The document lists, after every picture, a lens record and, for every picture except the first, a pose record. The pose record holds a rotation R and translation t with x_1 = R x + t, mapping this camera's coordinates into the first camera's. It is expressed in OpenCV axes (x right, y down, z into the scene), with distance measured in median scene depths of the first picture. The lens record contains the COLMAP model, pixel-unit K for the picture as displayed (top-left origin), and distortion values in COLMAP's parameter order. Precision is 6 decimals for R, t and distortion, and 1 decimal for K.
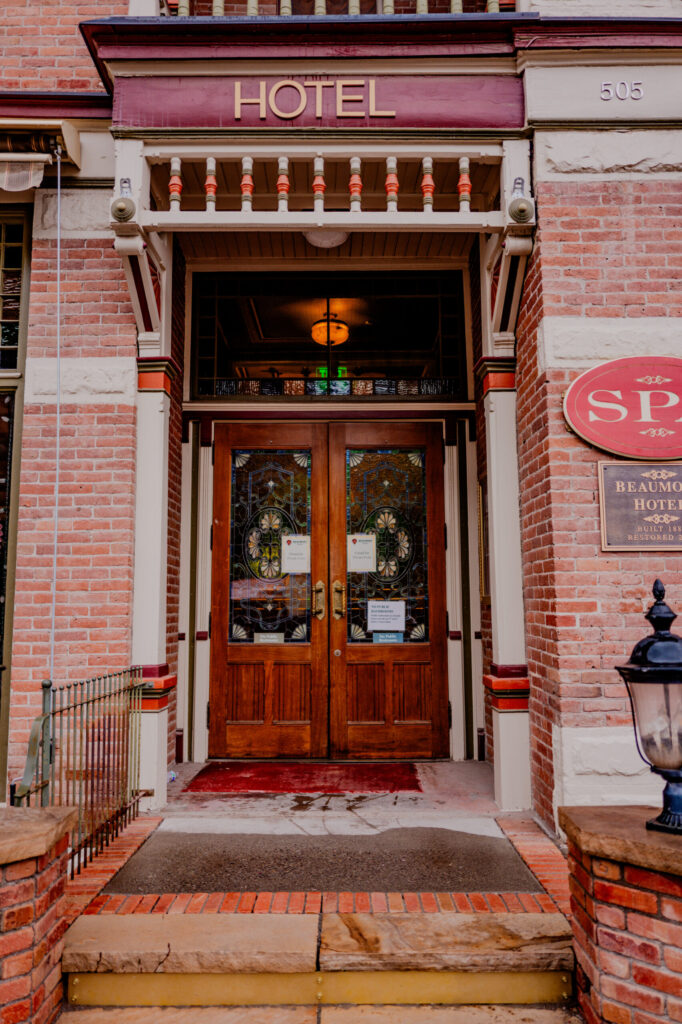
lens RADIAL K [[782.2, 0, 341.0], [0, 782.2, 512.0], [0, 0, 1]] dist [-0.006986, 0.031513]
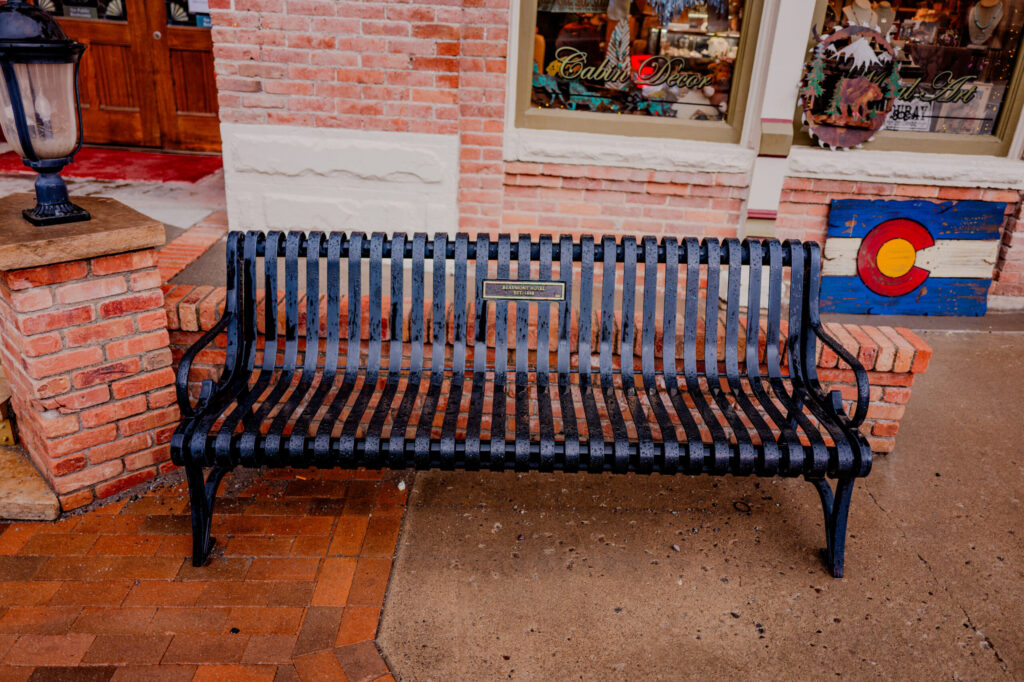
lens RADIAL K [[782.2, 0, 512.0], [0, 782.2, 341.0], [0, 0, 1]] dist [-0.006986, 0.031513]
pose [[0.998118, 0.059986, 0.012702, 0.424317], [-0.058271, 0.863519, 0.500938, 0.005204], [0.019081, -0.500735, 0.865390, 0.032930]]
